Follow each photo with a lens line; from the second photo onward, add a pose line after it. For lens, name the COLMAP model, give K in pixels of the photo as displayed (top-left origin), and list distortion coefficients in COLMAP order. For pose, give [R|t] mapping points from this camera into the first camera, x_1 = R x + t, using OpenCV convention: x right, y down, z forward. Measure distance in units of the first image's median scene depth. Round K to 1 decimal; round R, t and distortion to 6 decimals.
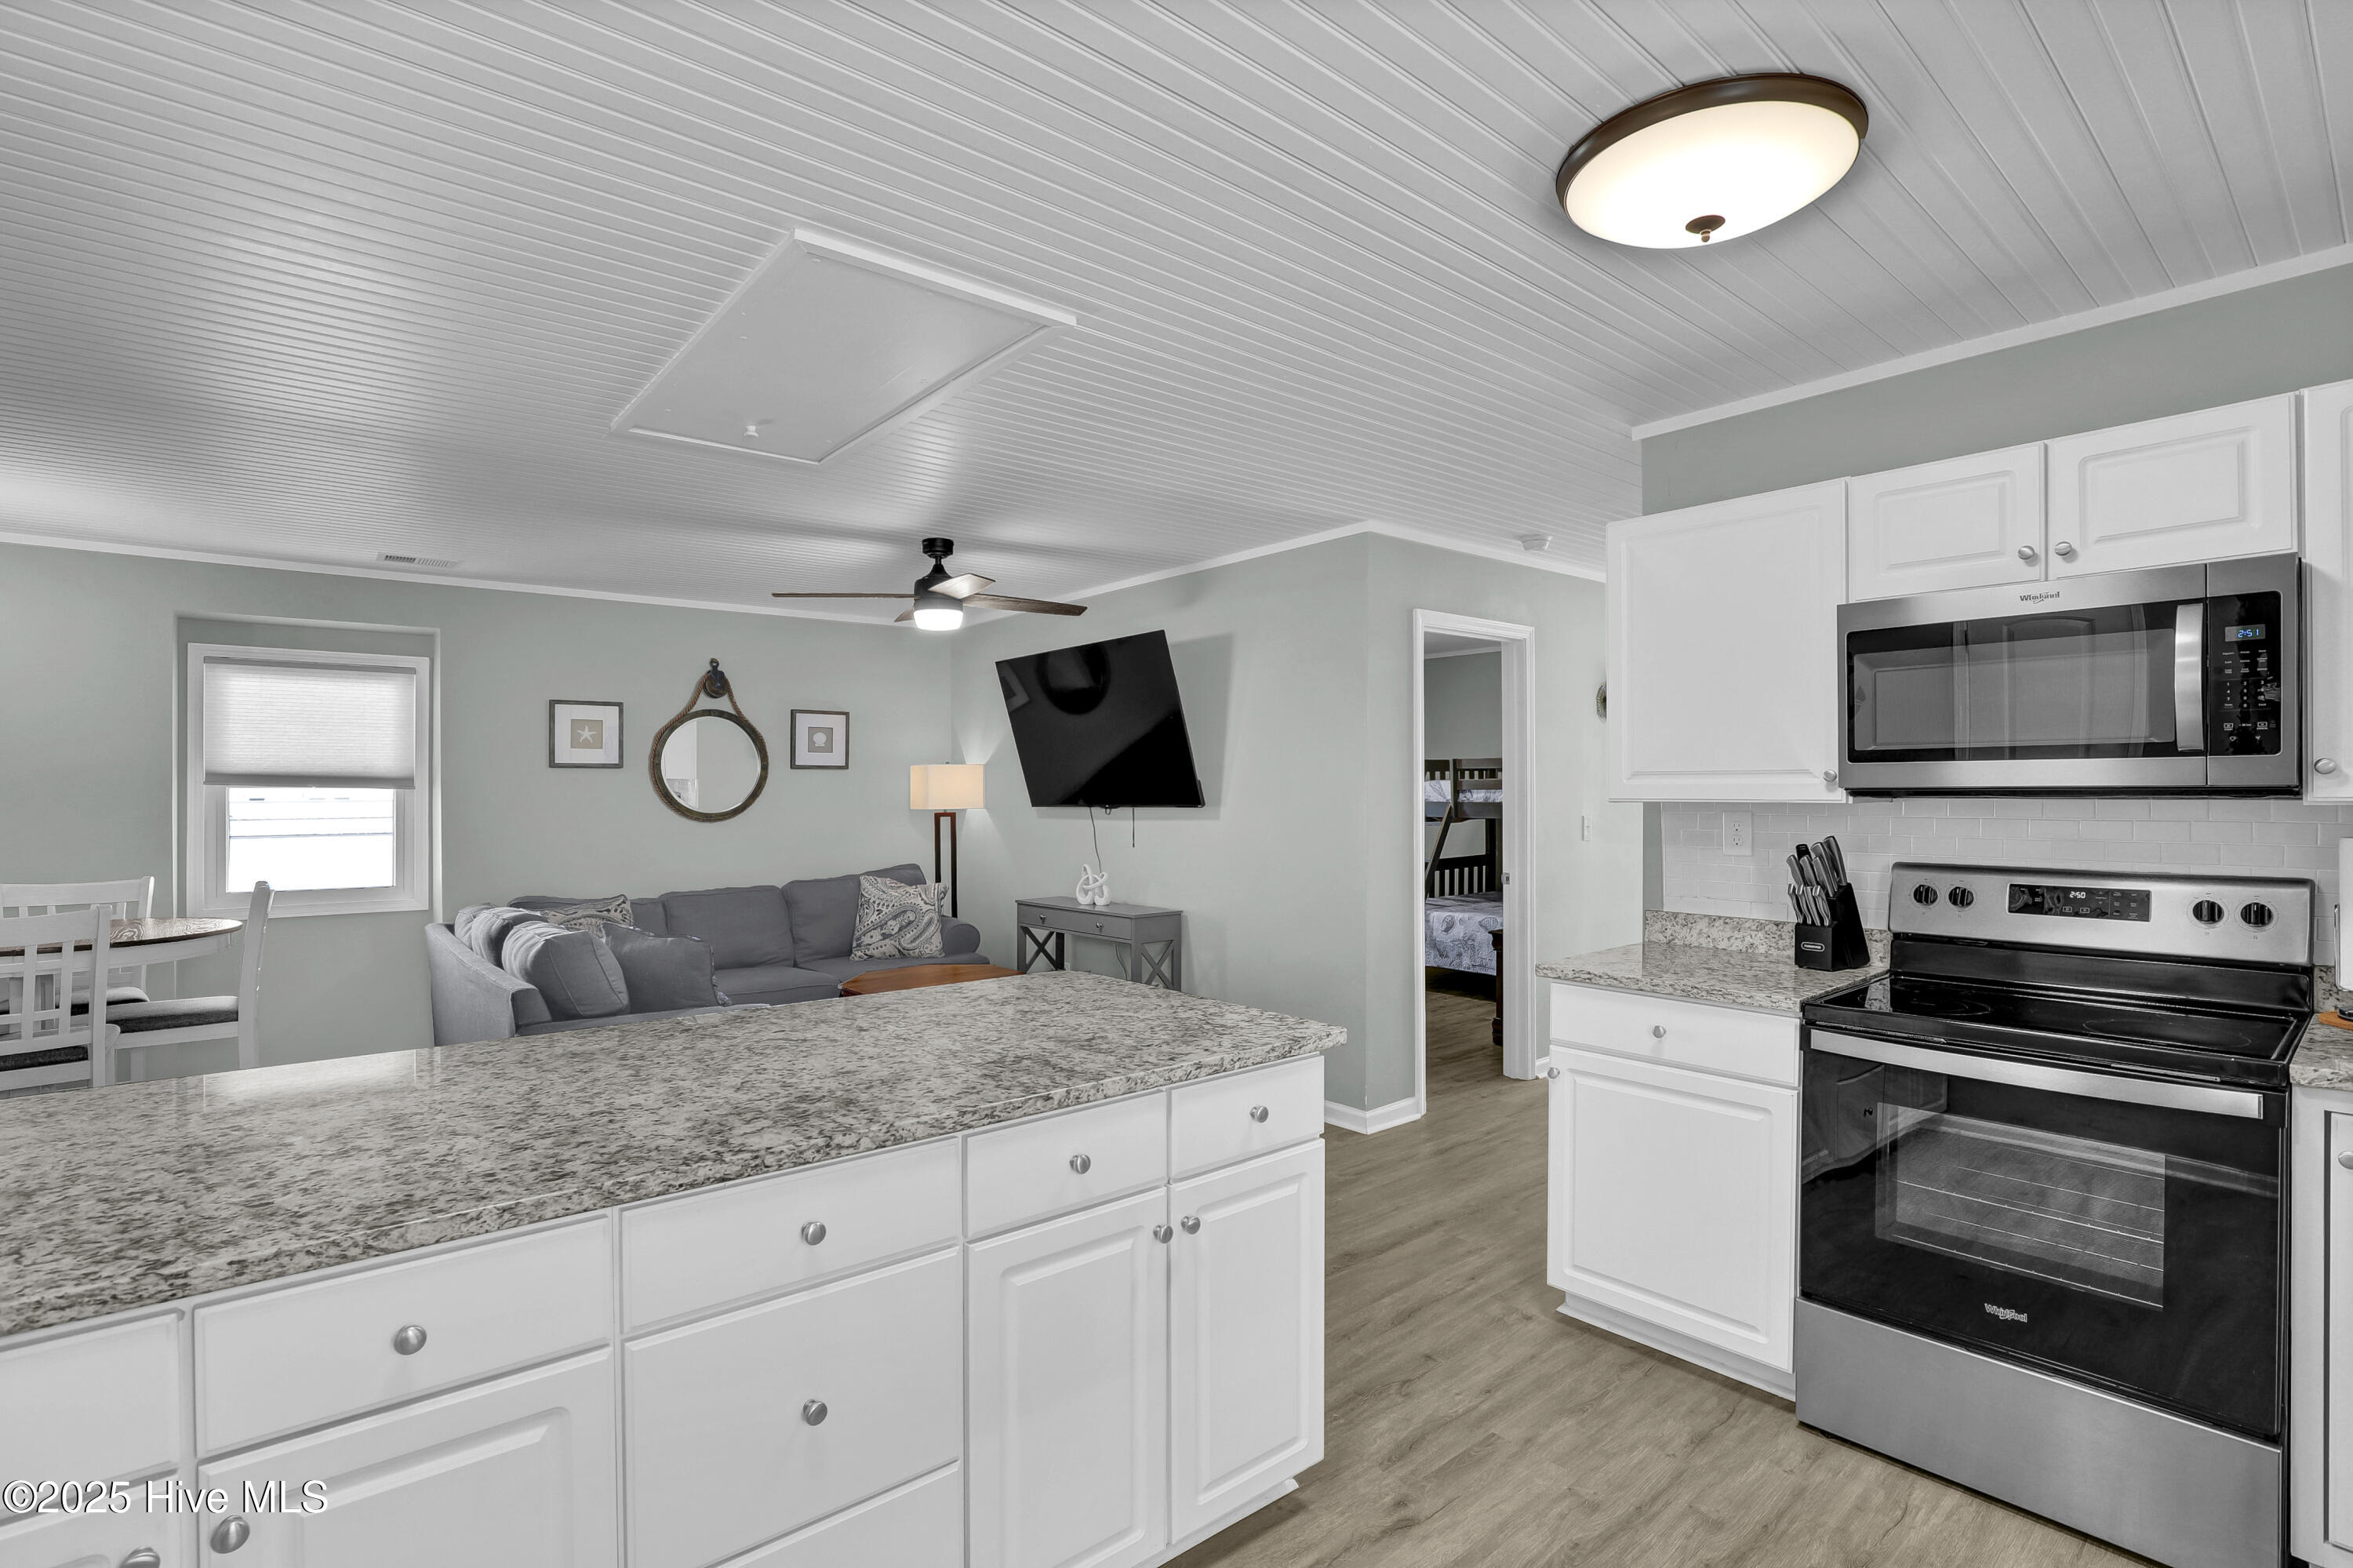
lens RADIAL K [[1112.0, 0, 1192.2], [0, 1112.0, 794.6], [0, 0, 1]] dist [-0.032591, 0.005061]
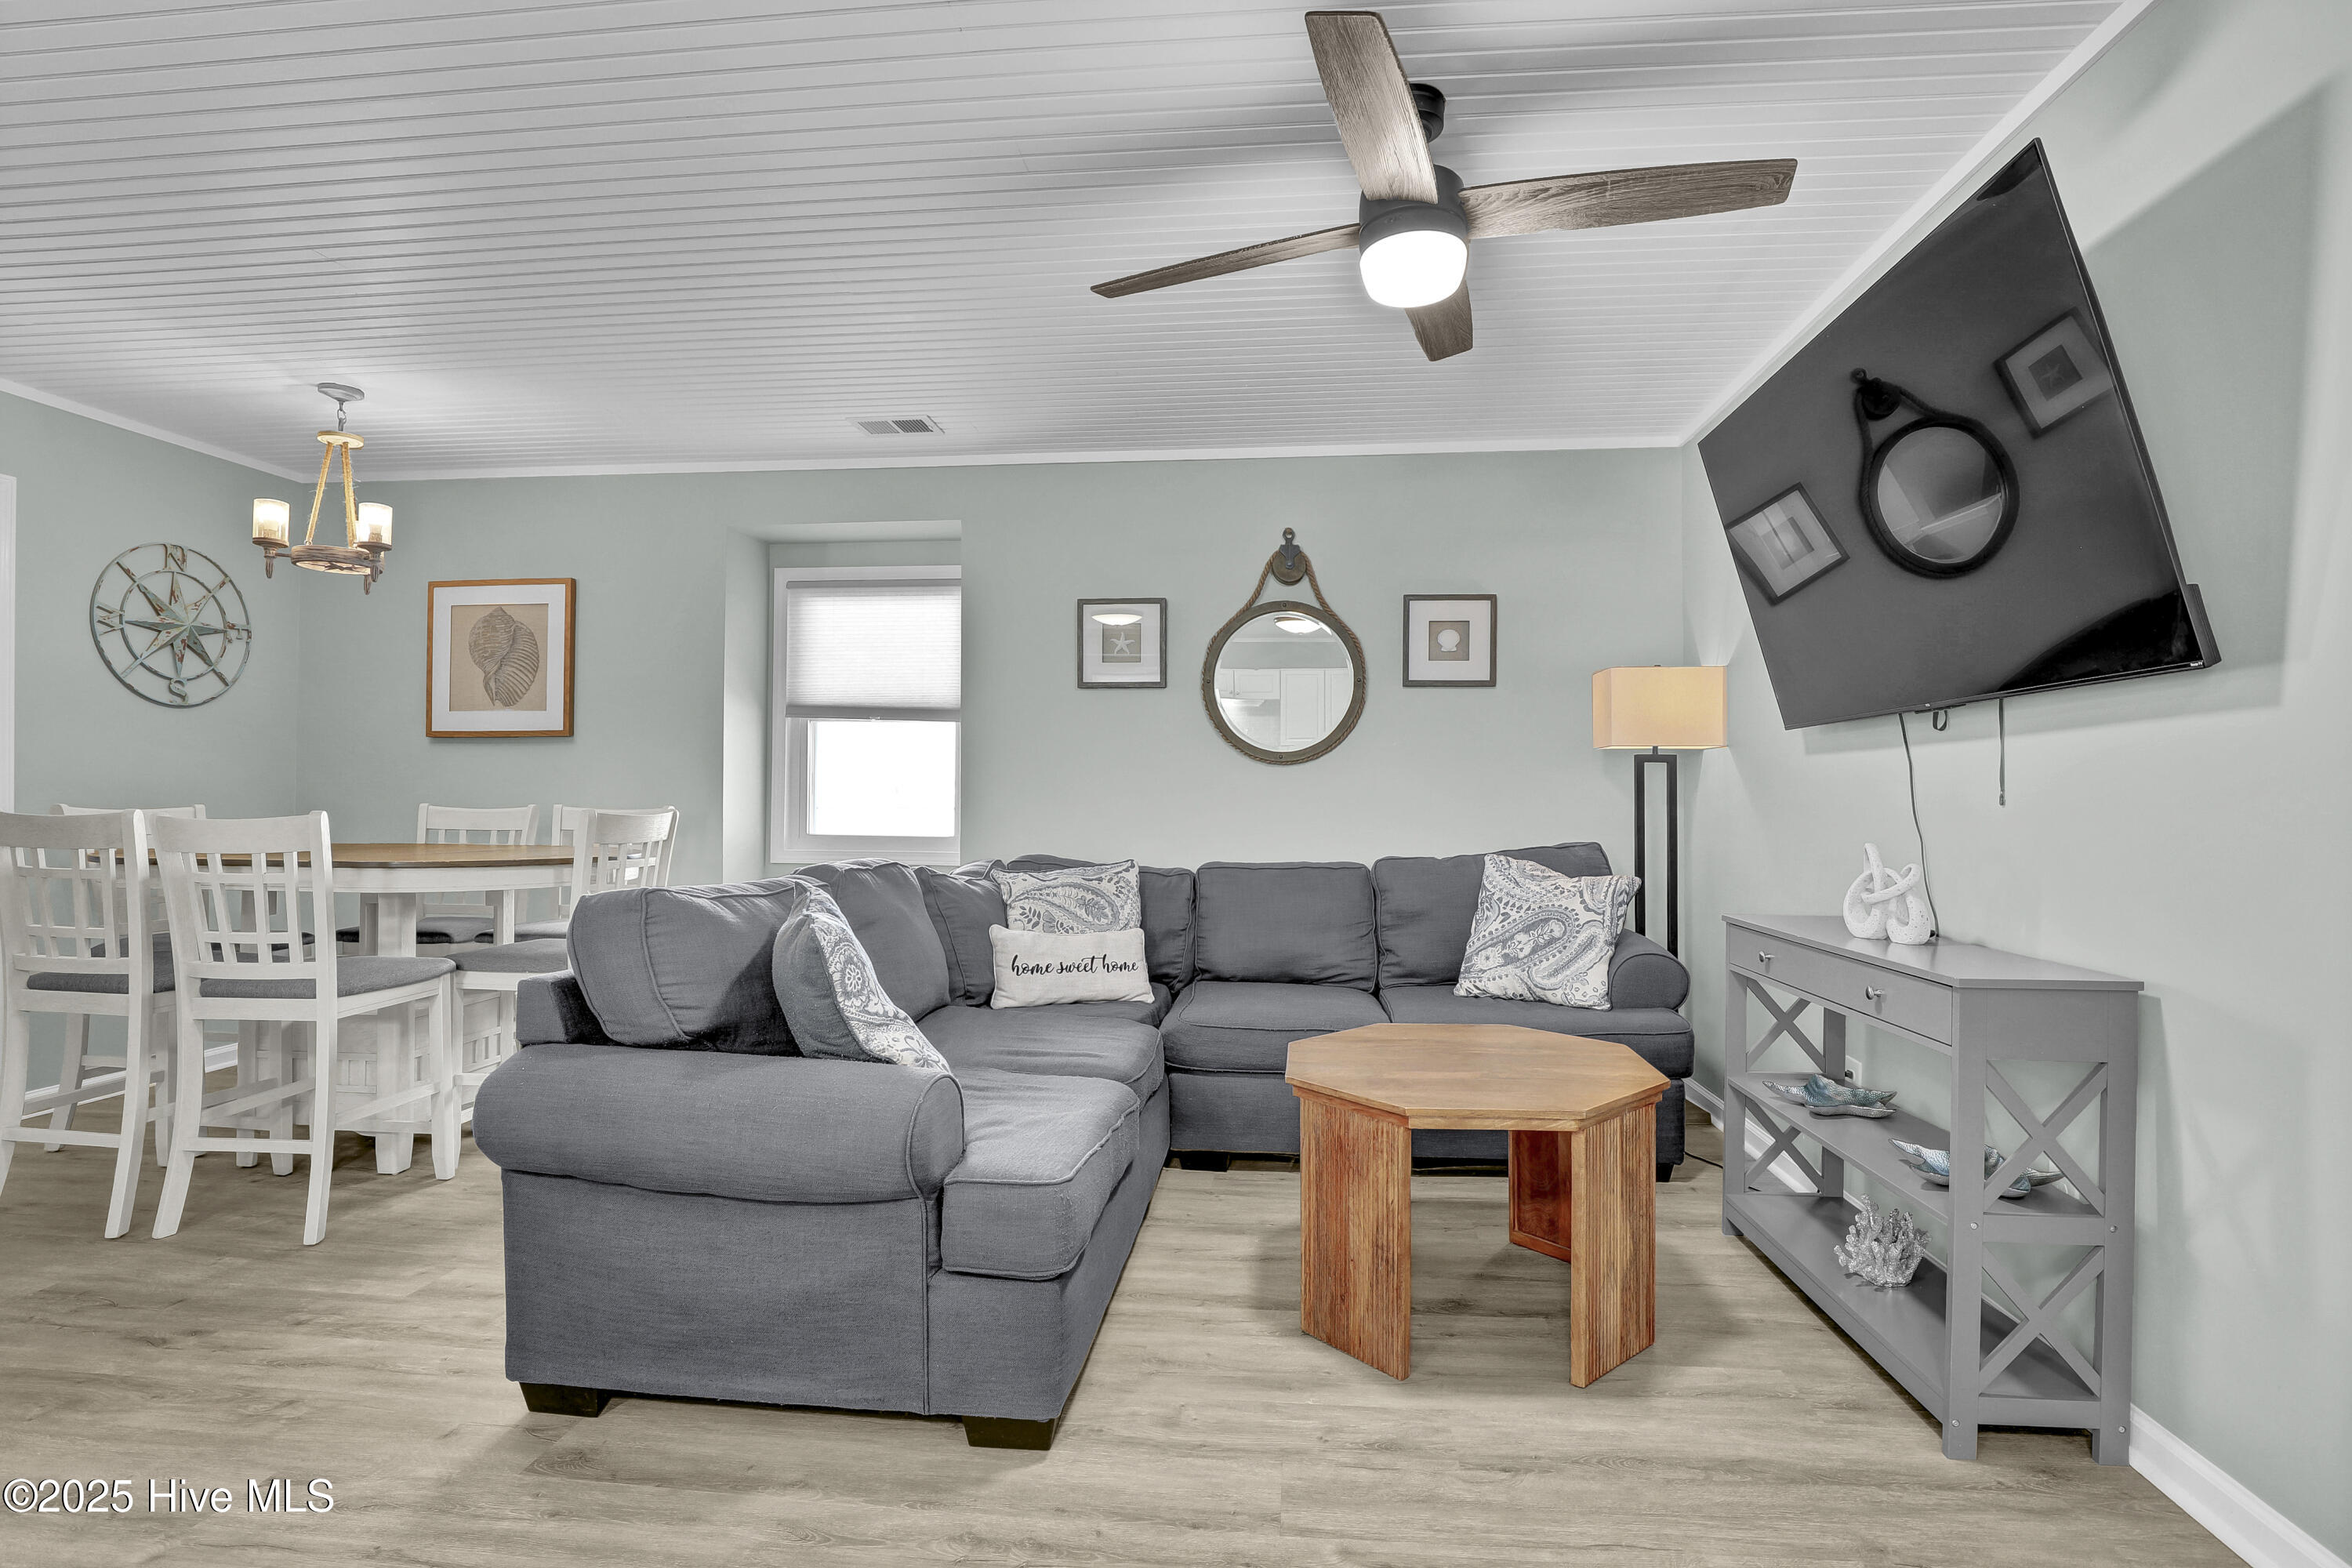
lens RADIAL K [[1124.2, 0, 1196.0], [0, 1124.2, 776.2], [0, 0, 1]] dist [-0.023579, 0.001001]
pose [[0.699830, -0.001933, -0.714307, 0.026420], [-0.010912, 0.999851, -0.013397, 0.041522], [0.714227, 0.017171, 0.699704, 0.471424]]
